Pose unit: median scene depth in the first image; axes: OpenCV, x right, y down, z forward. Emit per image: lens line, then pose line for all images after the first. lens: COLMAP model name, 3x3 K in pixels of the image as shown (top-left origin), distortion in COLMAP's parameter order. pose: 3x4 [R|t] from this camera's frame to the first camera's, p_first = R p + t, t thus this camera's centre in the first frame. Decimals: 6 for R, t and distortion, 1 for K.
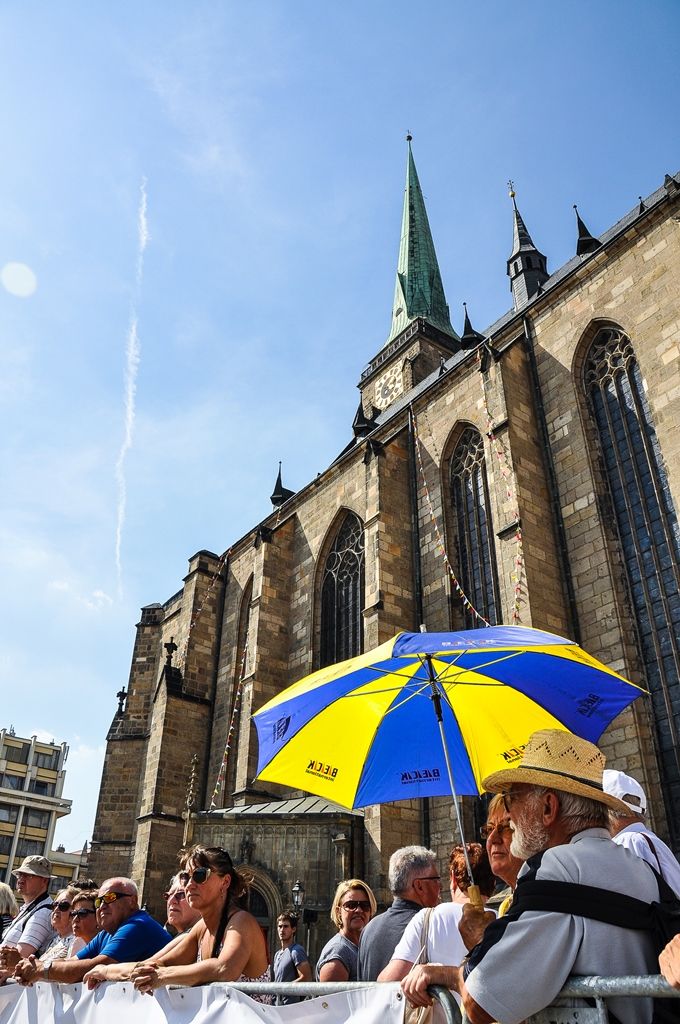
lens RADIAL K [[803.3, 0, 337.0], [0, 803.3, 515.6], [0, 0, 1]] dist [-0.151788, 0.100346]
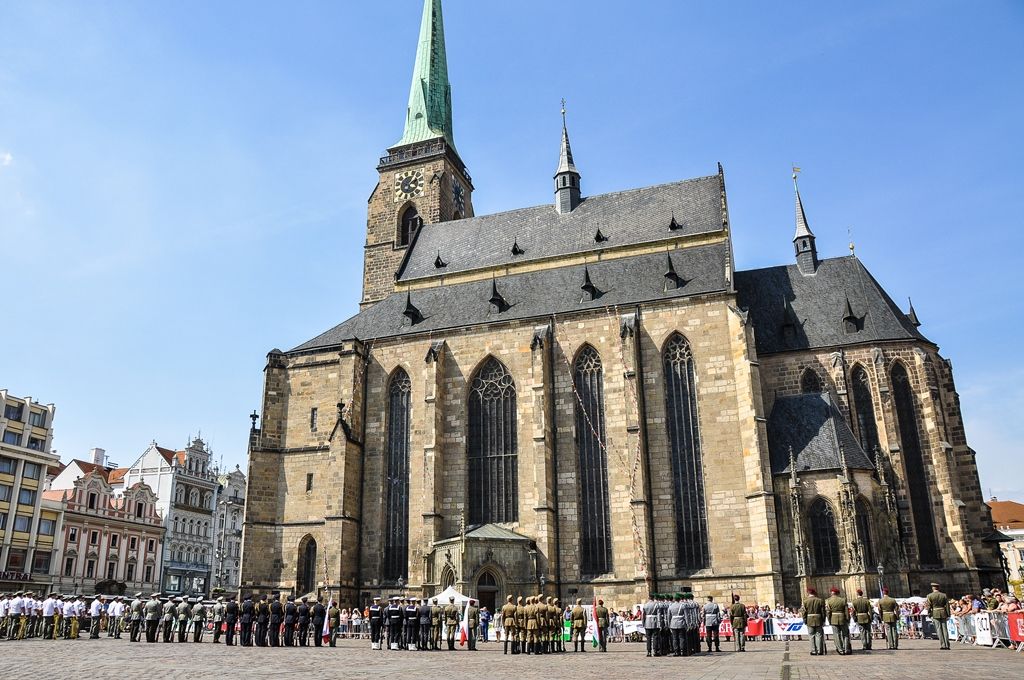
lens RADIAL K [[803.3, 0, 506.3], [0, 803.3, 341.6], [0, 0, 1]] dist [-0.151788, 0.100346]
pose [[0.816377, 0.160449, 0.554783, -0.754478], [-0.289053, 0.945170, 0.151995, -0.251195], [-0.499977, -0.284447, 0.817993, -0.334785]]
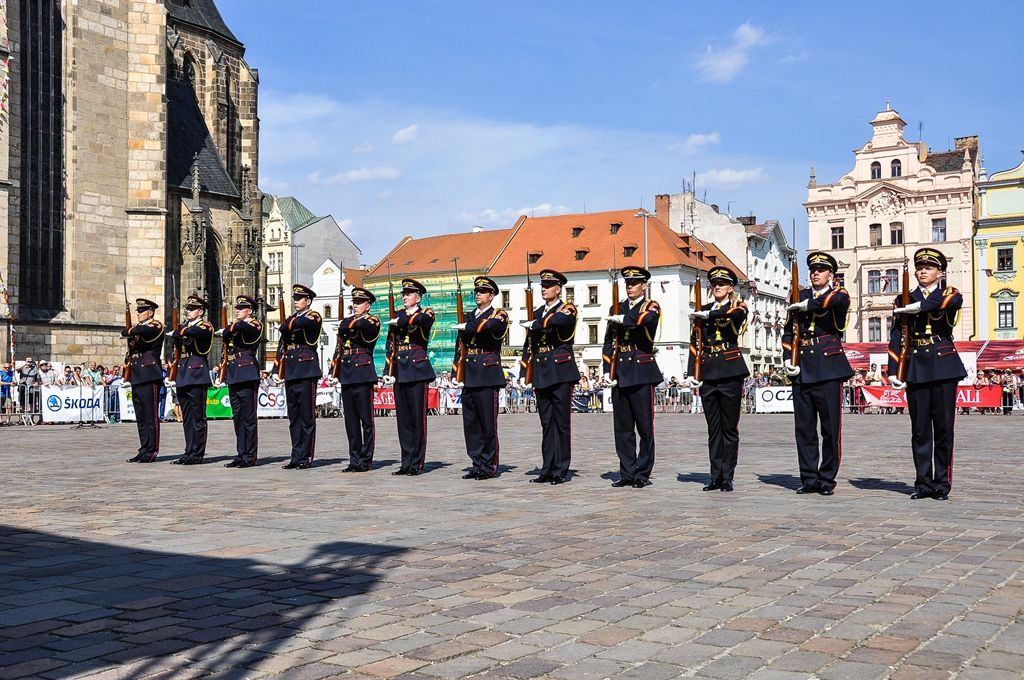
lens RADIAL K [[1116.2, 0, 509.4], [0, 1116.2, 343.1], [0, 0, 1]] dist [0.032080, 0.000000]
pose [[-0.367496, 0.011410, 0.929955, -0.931465], [-0.509750, 0.833876, -0.211672, 0.199145], [-0.777883, -0.551834, -0.300629, 0.358652]]
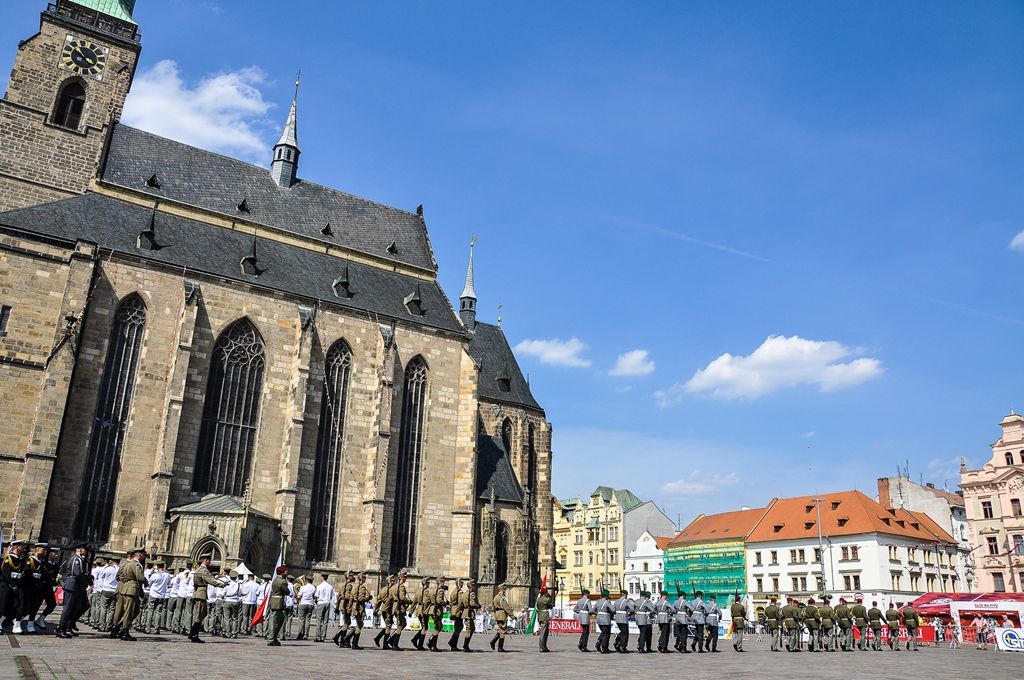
lens RADIAL K [[803.3, 0, 509.1], [0, 803.3, 345.1], [0, 0, 1]] dist [-0.151788, 0.100346]
pose [[0.040770, 0.299683, 0.953167, -1.200332], [-0.572042, 0.789146, -0.223645, 0.072331], [-0.819211, -0.536133, 0.203605, 0.179408]]
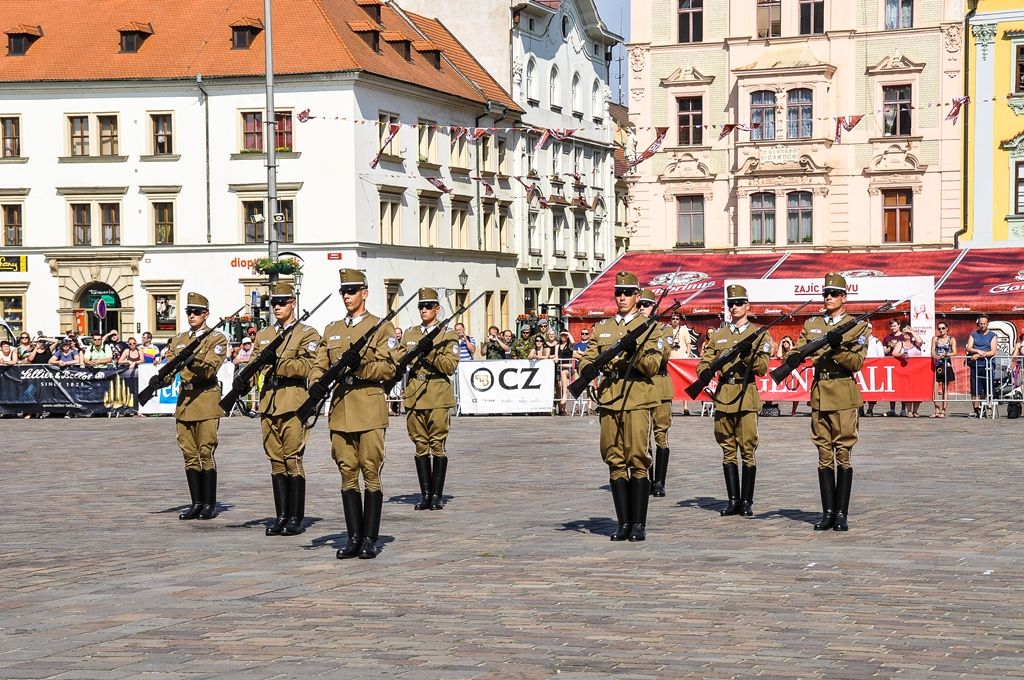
lens RADIAL K [[2534.8, 0, 502.6], [0, 2534.8, 338.2], [0, 0, 1]] dist [0.657192, 0.000000]
pose [[-0.537334, -0.026420, 0.842955, -0.997884], [-0.462341, 0.845160, -0.268226, 0.182482], [-0.705346, -0.533860, -0.466349, 0.360684]]
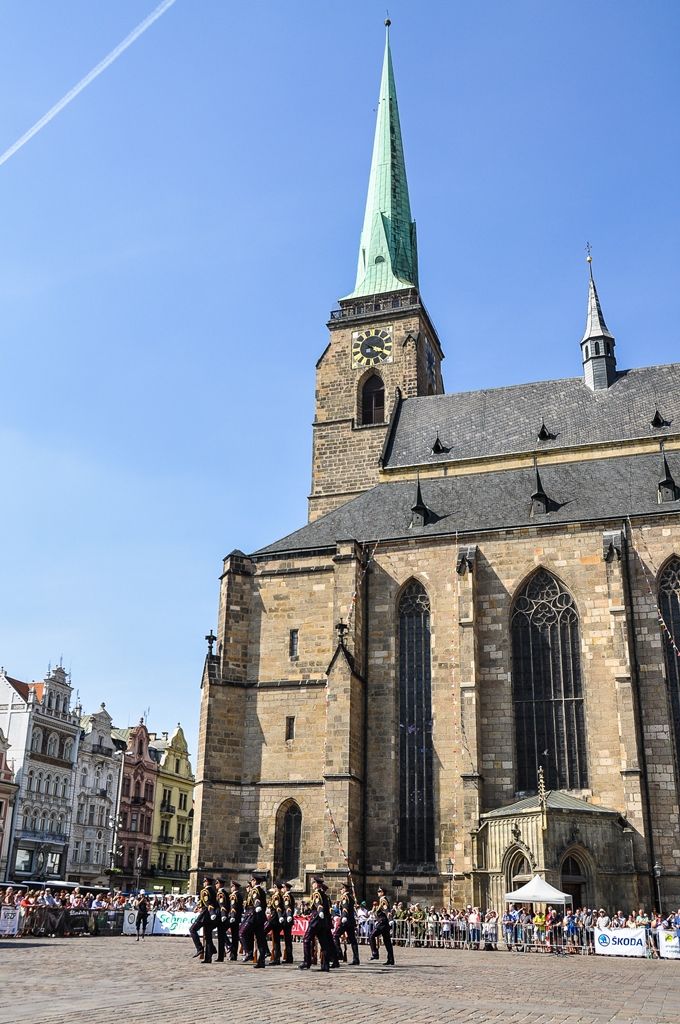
lens RADIAL K [[995.8, 0, 336.9], [0, 995.8, 526.4], [0, 0, 1]] dist [-0.053081, 0.000000]
pose [[0.808226, 0.209652, 0.550288, -0.956225], [-0.323812, 0.938741, 0.117947, -0.126433], [-0.491850, -0.273518, 0.826602, -0.126775]]
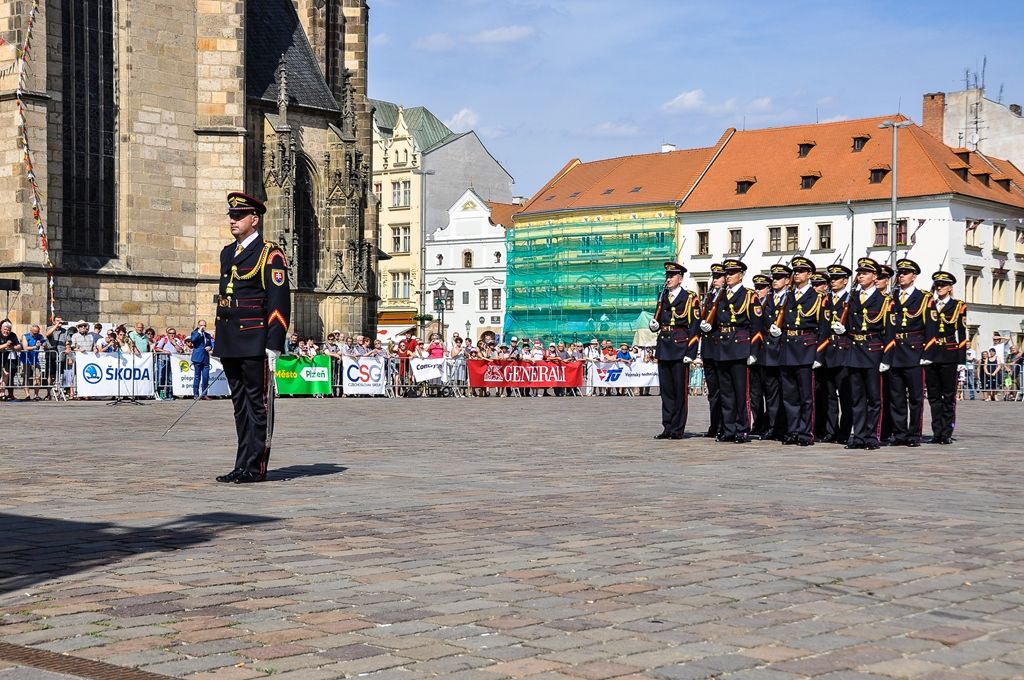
lens RADIAL K [[1511.3, 0, 504.6], [0, 1511.3, 343.3], [0, 0, 1]] dist [0.217937, 0.000000]
pose [[-0.228160, -0.016784, 0.973479, -0.974593], [-0.539550, 0.834462, -0.112070, 0.189382], [-0.810450, -0.550810, -0.199446, 0.343821]]
